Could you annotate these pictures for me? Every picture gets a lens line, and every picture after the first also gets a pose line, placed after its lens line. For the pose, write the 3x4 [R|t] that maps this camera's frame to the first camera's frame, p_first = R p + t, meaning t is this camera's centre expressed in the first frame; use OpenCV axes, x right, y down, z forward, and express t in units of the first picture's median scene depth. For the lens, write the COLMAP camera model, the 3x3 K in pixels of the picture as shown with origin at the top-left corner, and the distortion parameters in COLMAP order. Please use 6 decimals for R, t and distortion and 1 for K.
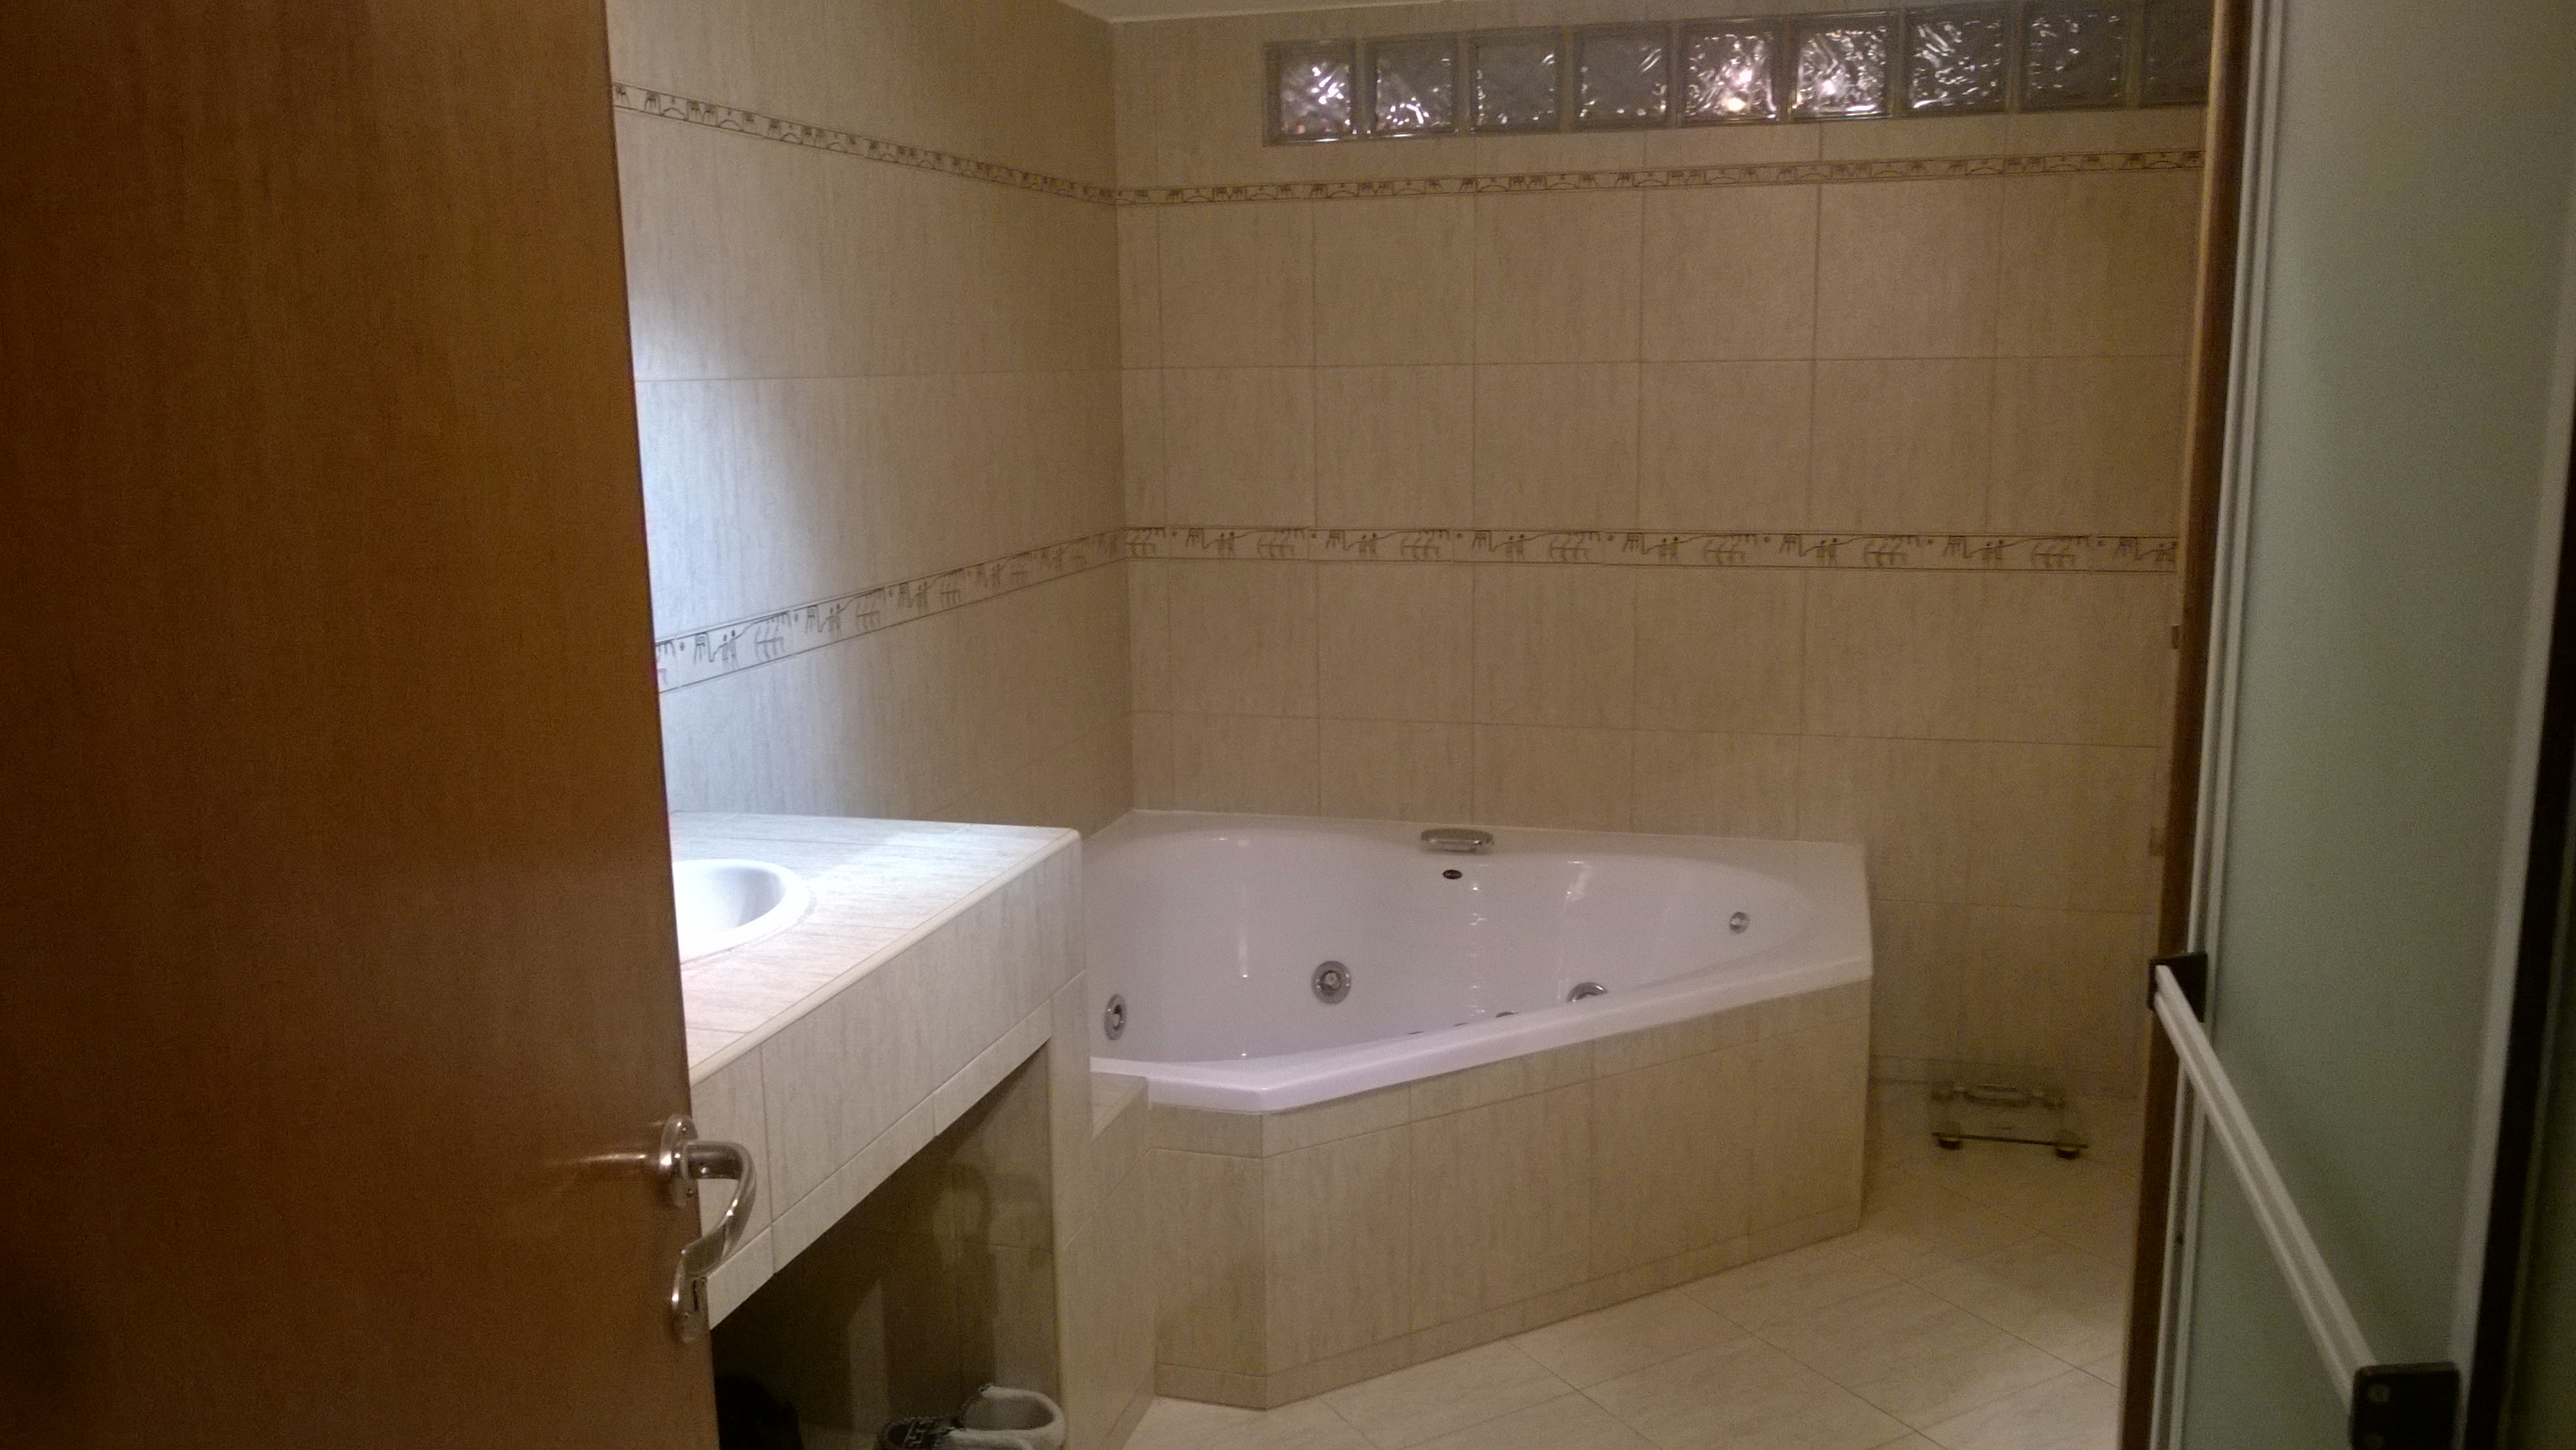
lens RADIAL K [[2000.1, 0, 1272.6], [0, 2000.1, 759.3], [0, 0, 1]] dist [0.002946, -0.006872]
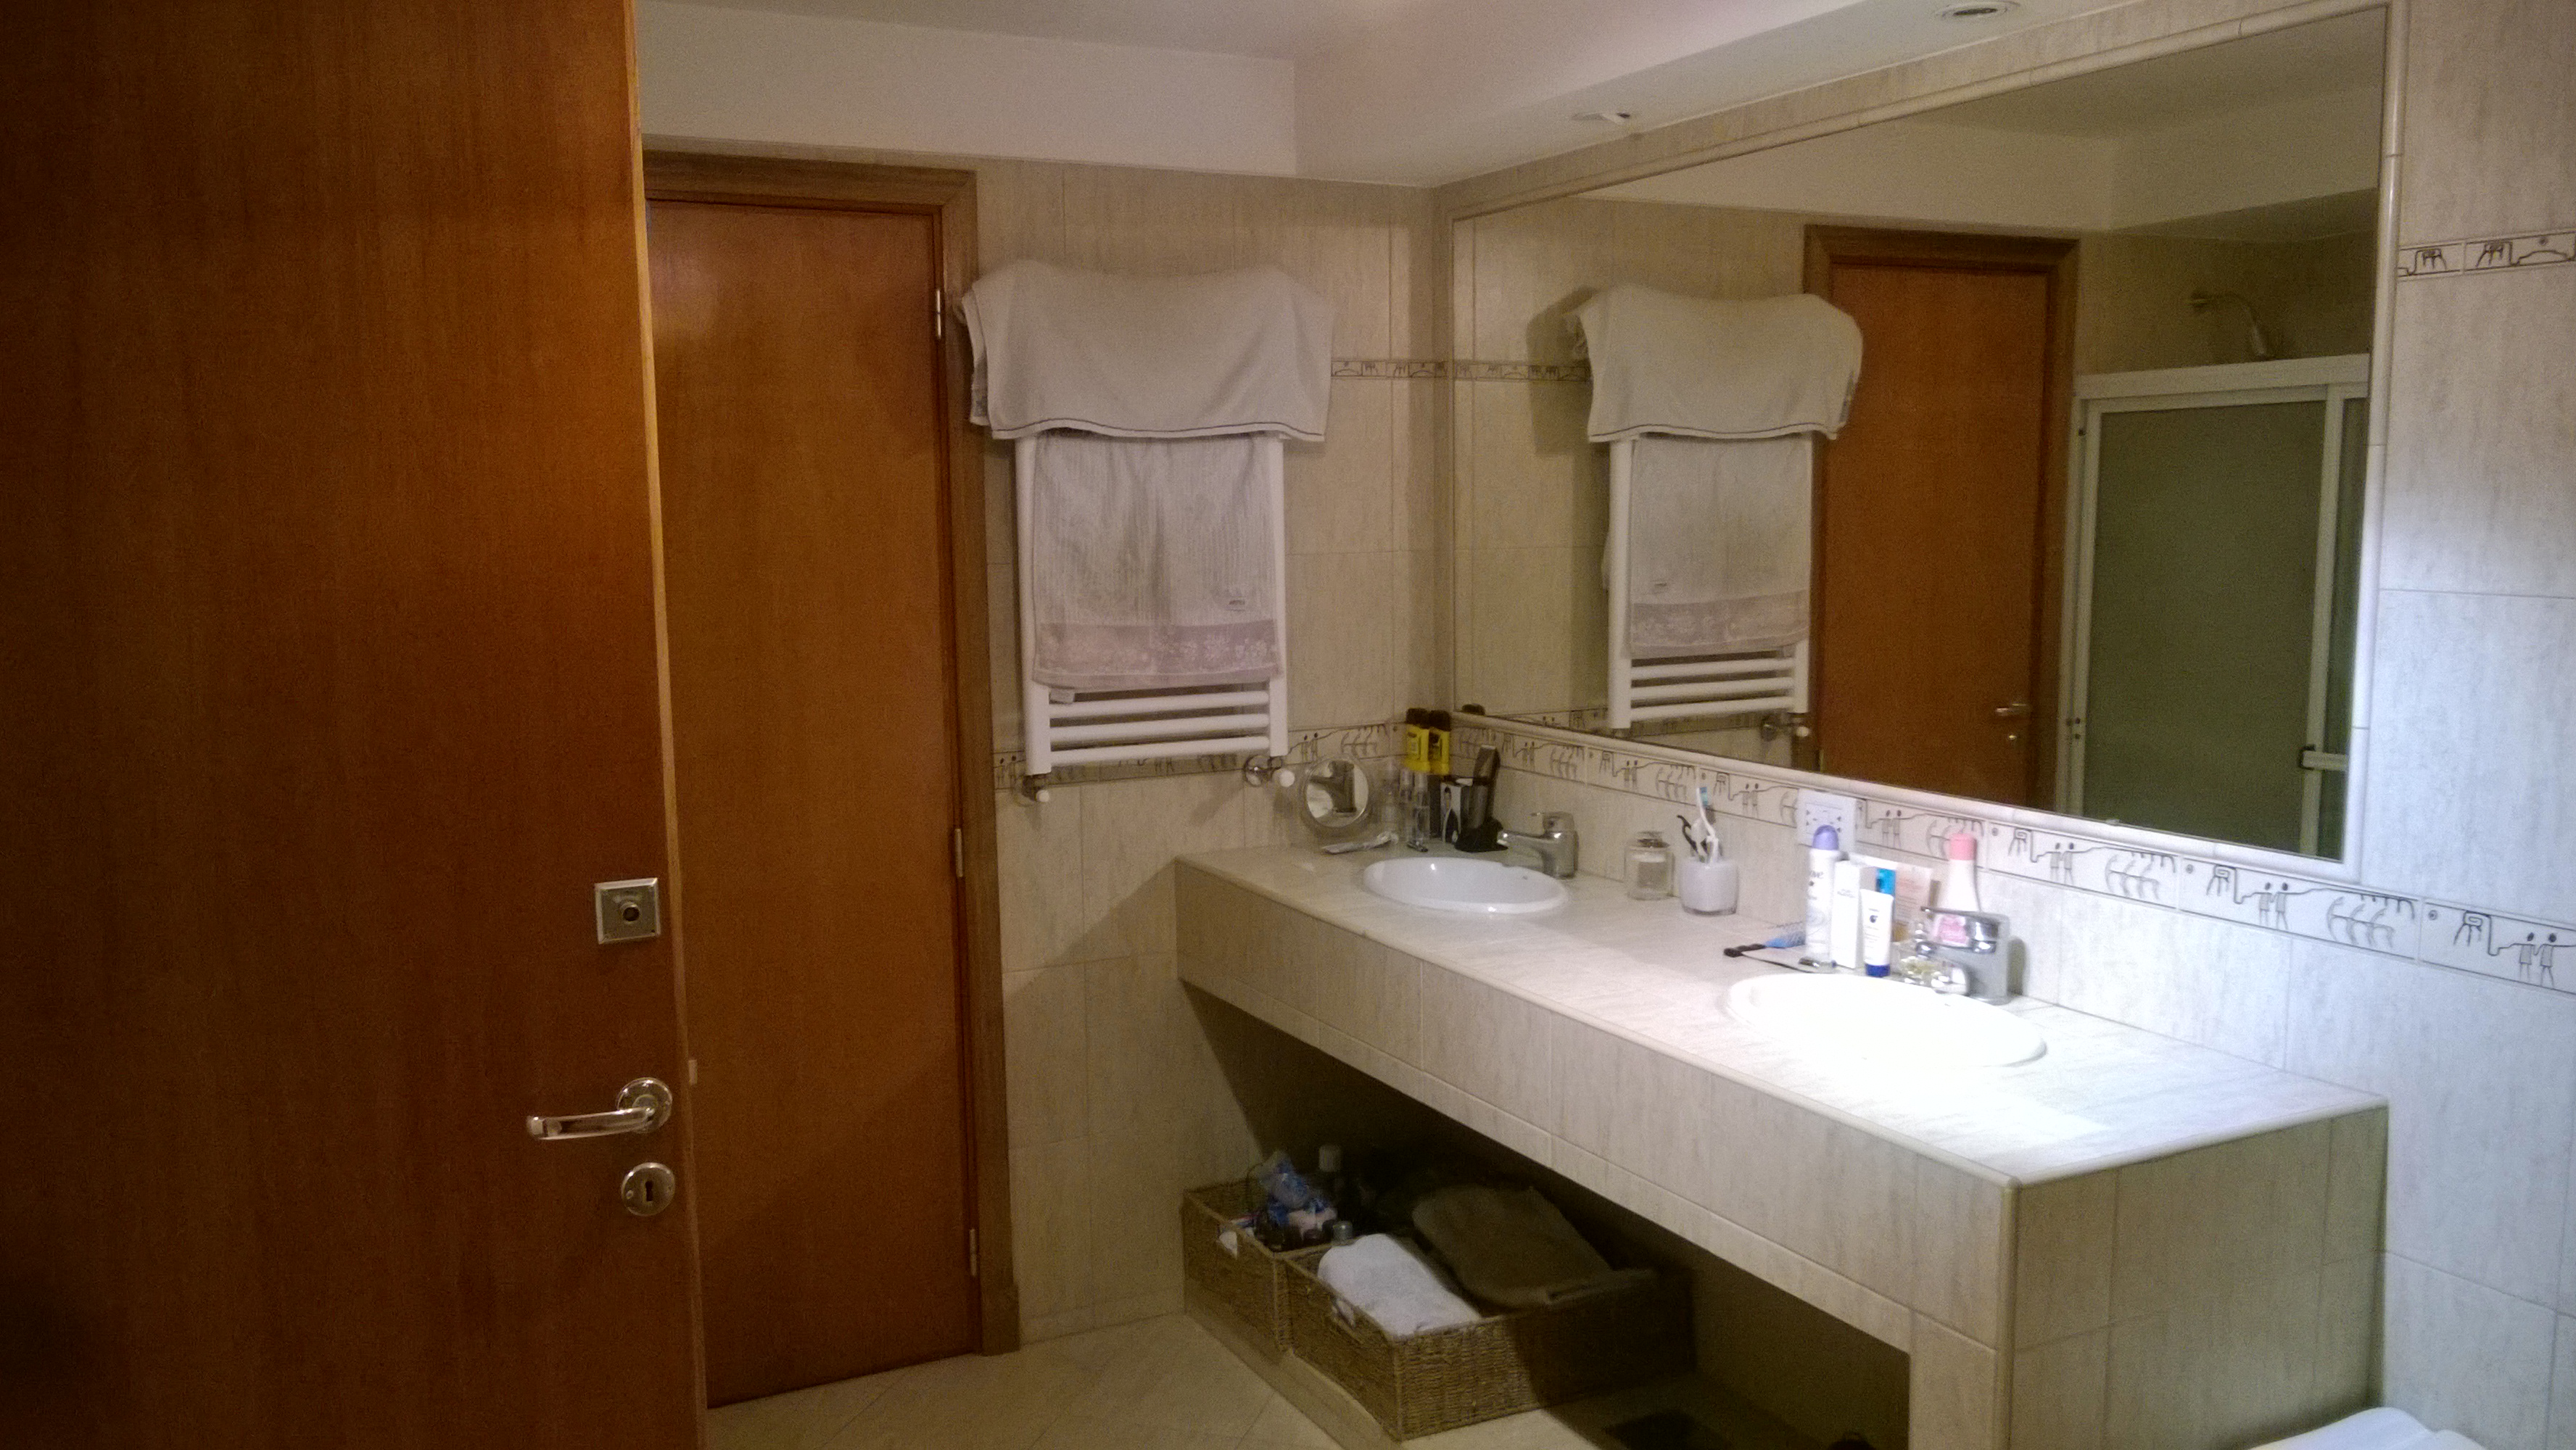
lens RADIAL K [[2000.1, 0, 1272.6], [0, 2000.1, 759.3], [0, 0, 1]] dist [0.002946, -0.006872]
pose [[-0.736369, 0.117997, -0.666212, 0.401221], [-0.109293, 0.950997, 0.289239, -0.205679], [0.667695, 0.285799, -0.687388, 0.840906]]
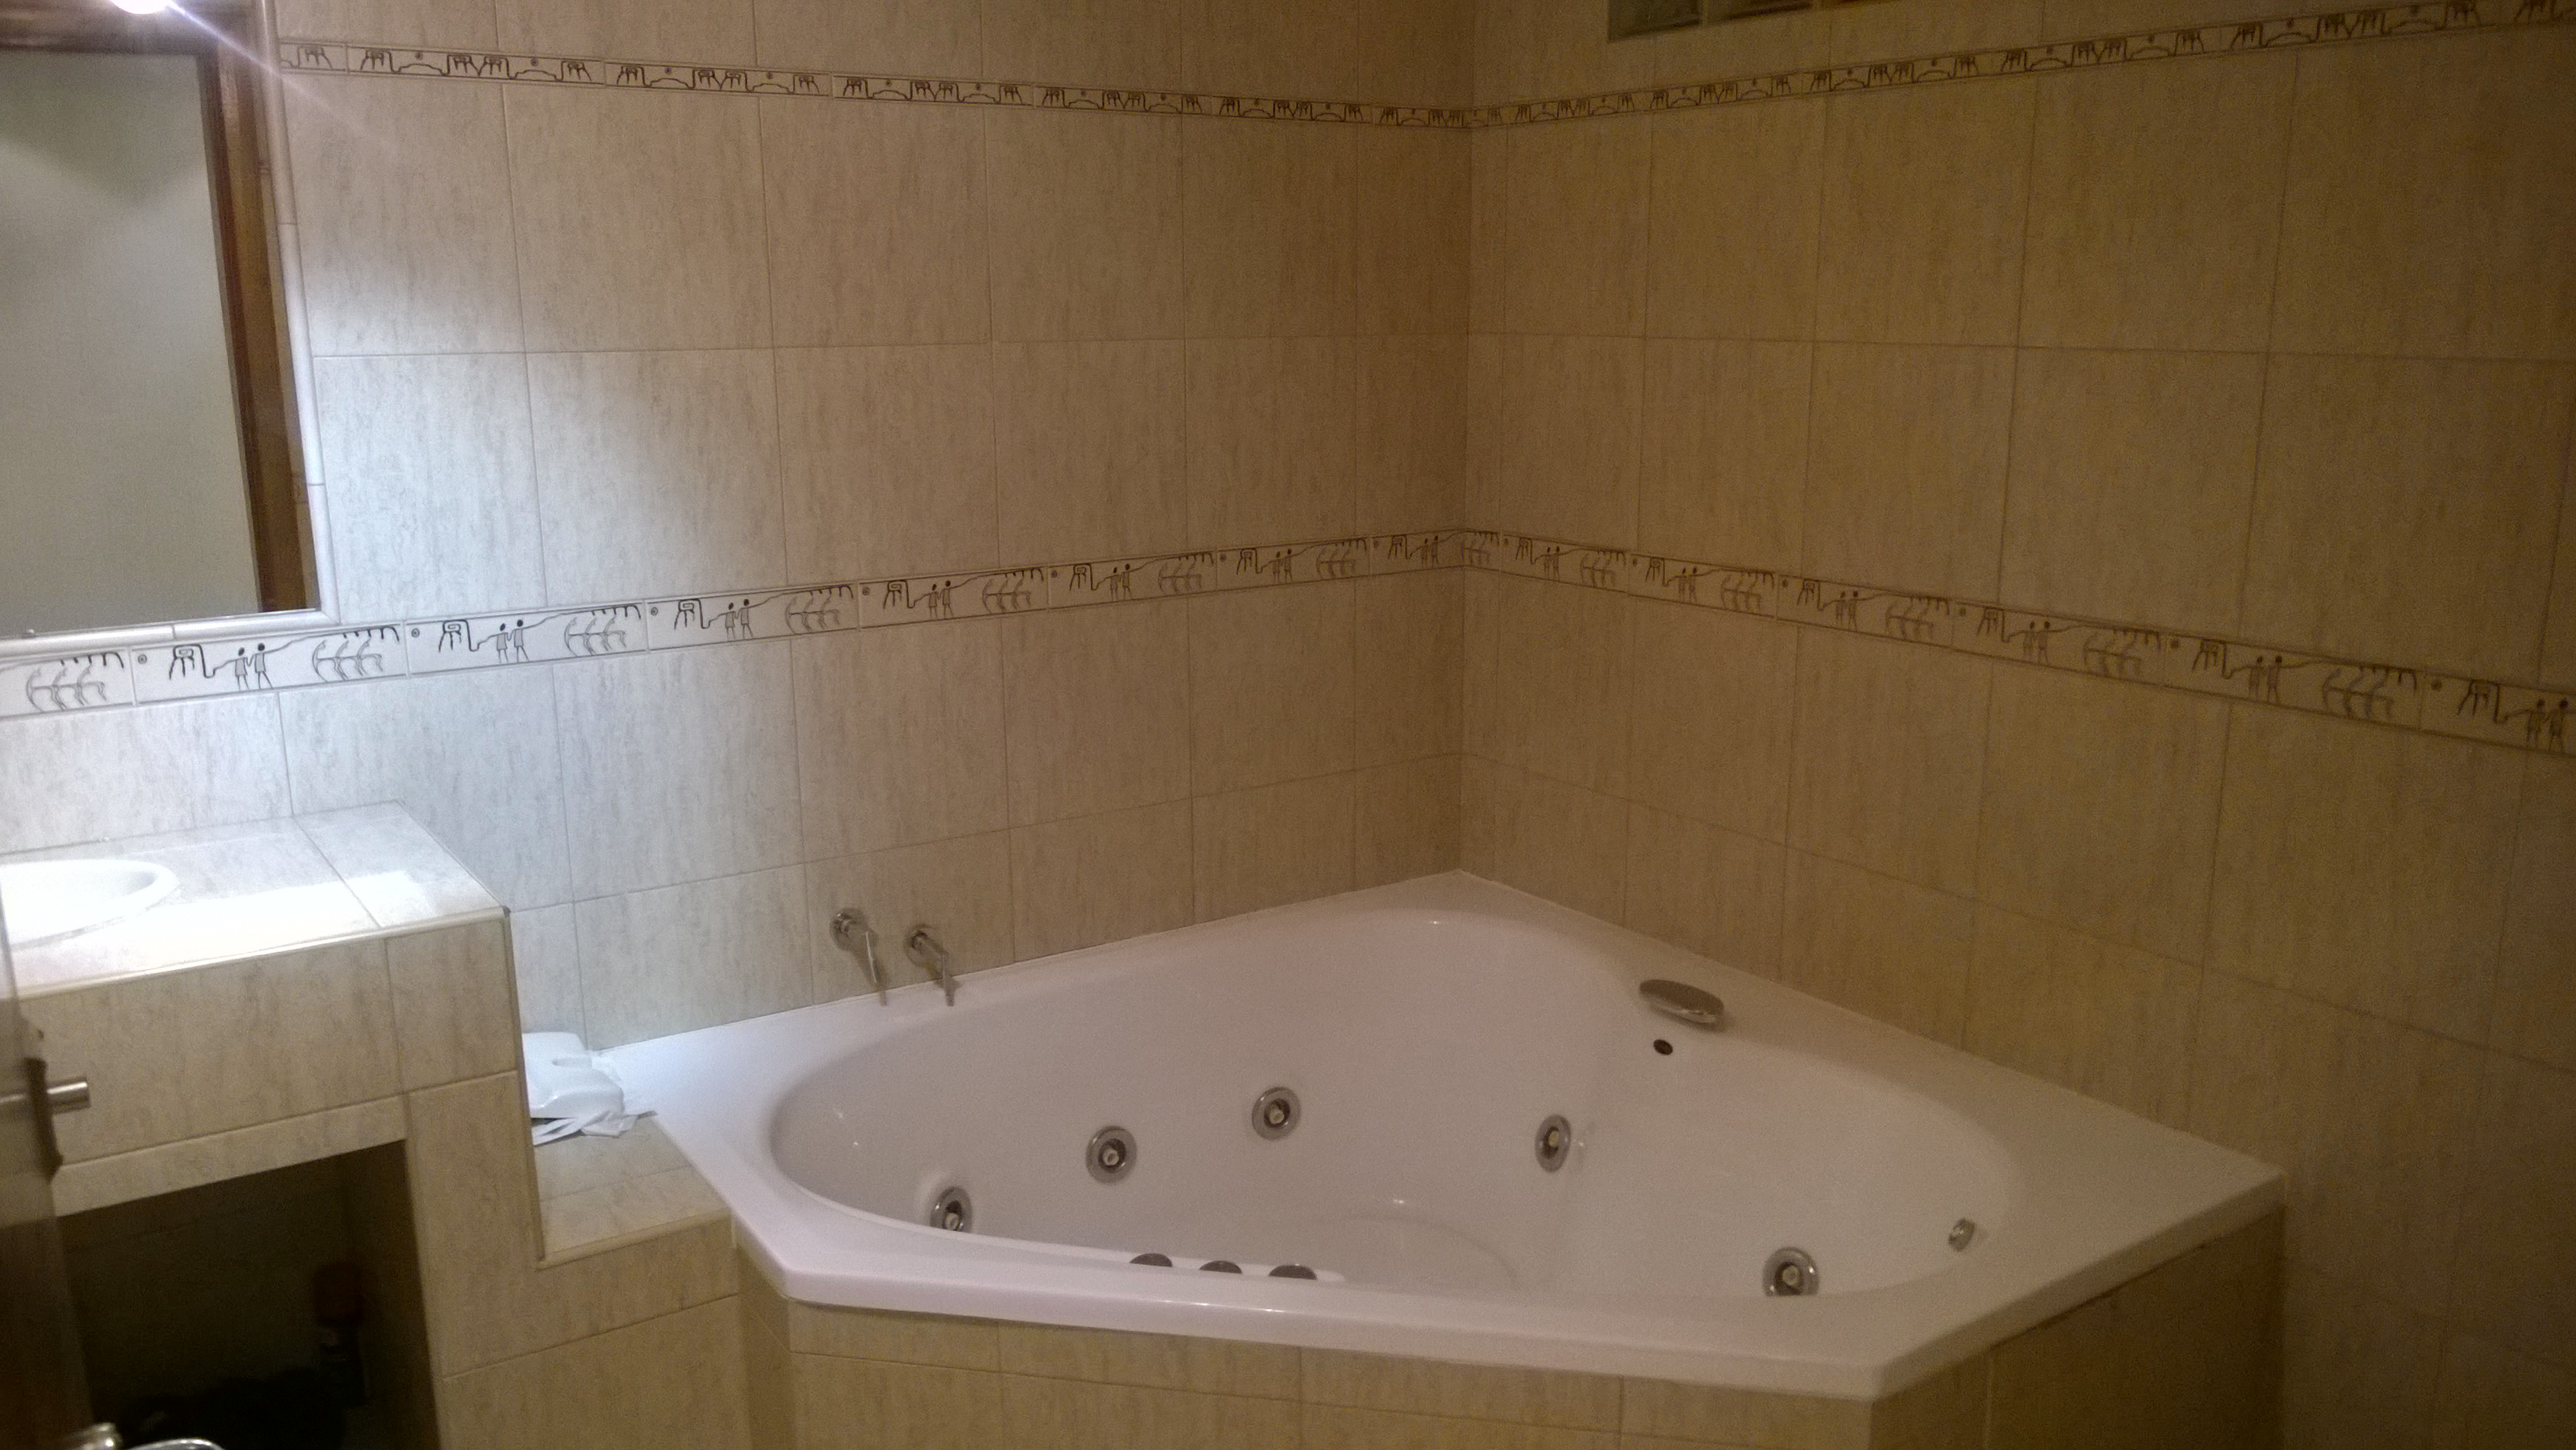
lens RADIAL K [[2000.1, 0, 1272.6], [0, 2000.1, 759.3], [0, 0, 1]] dist [0.002946, -0.006872]
pose [[0.763107, 0.159128, -0.626375, 0.431308], [-0.133570, 0.987120, 0.088047, -0.093168], [0.632319, 0.016476, 0.774533, 0.355315]]
